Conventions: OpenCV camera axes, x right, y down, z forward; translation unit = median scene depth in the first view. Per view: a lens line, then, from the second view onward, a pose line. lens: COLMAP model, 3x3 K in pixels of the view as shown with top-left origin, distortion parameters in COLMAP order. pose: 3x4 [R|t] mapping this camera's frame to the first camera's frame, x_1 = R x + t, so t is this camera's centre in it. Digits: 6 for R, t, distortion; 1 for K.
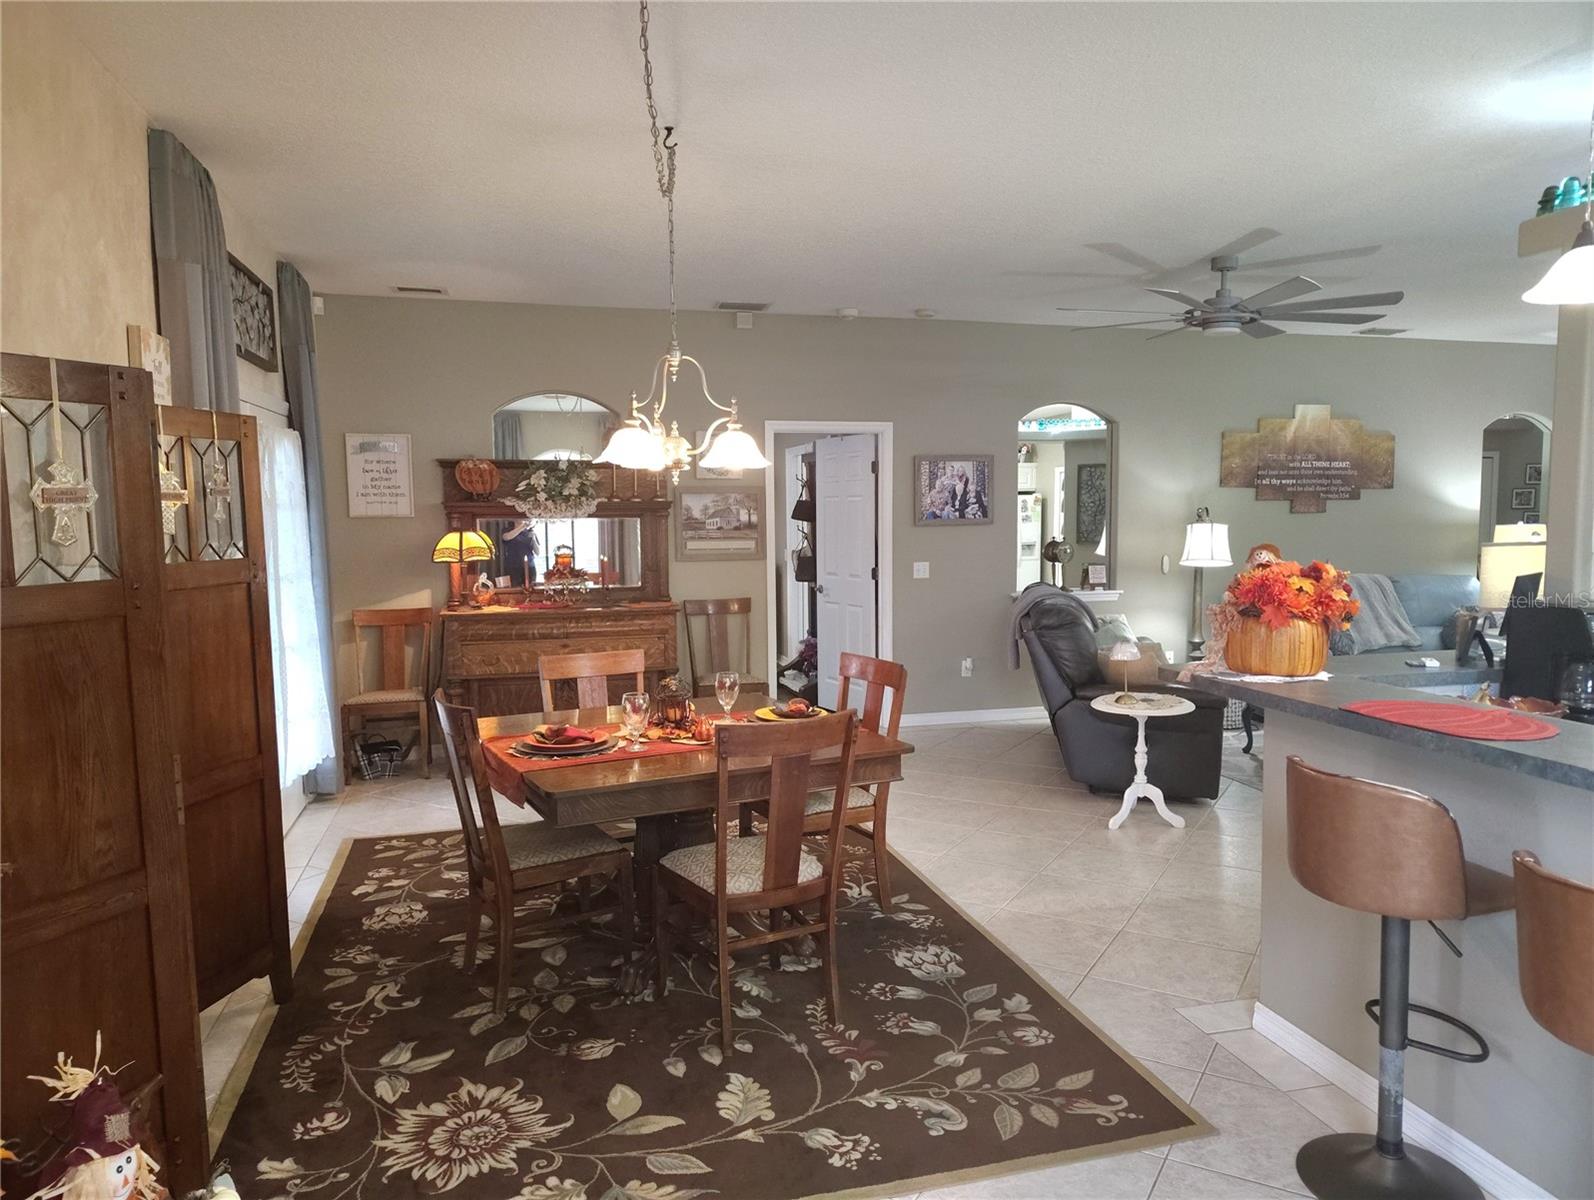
lens RADIAL K [[1091.6, 0, 795.3], [0, 1091.6, 605.8], [0, 0, 1]] dist [0.002907, -0.001510]
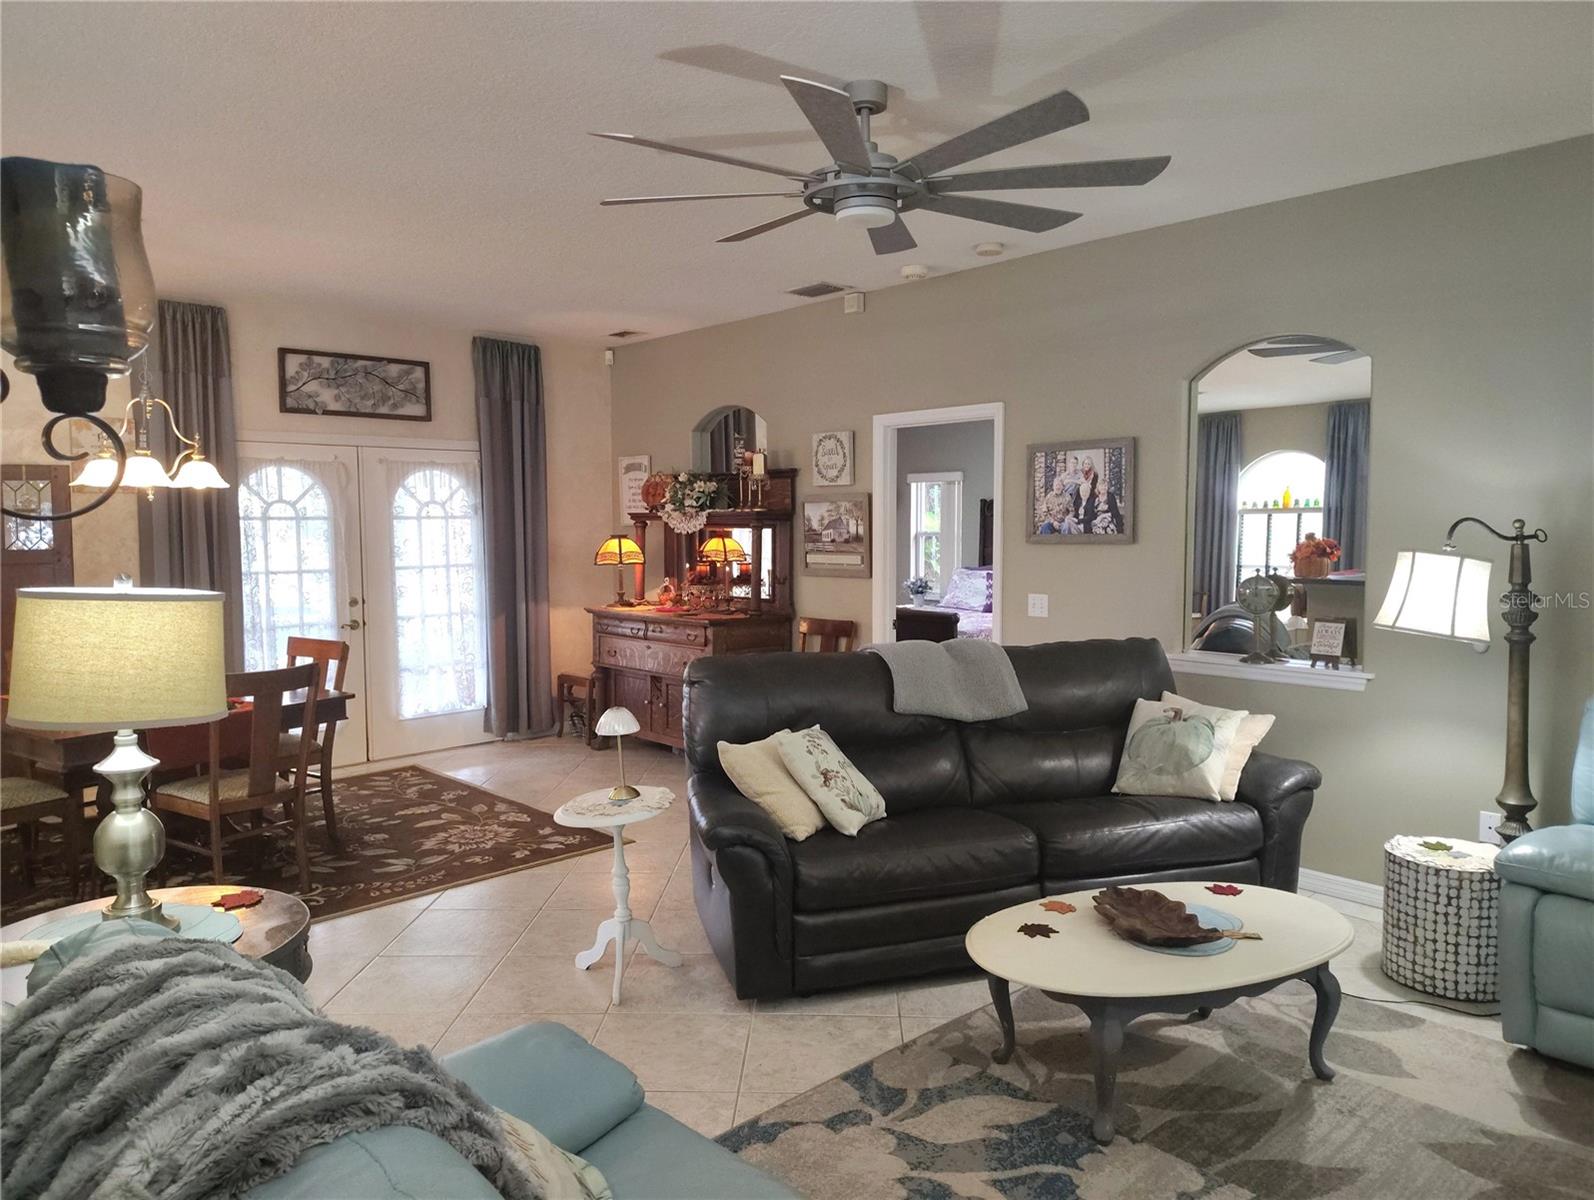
lens RADIAL K [[1091.6, 0, 793.5], [0, 1091.6, 610.3], [0, 0, 1]] dist [0.002907, -0.001510]
pose [[0.452663, 0.077690, -0.888291, 0.687241], [-0.075010, 0.995984, 0.048884, -0.052849], [0.888521, 0.044503, 0.456673, 0.537790]]
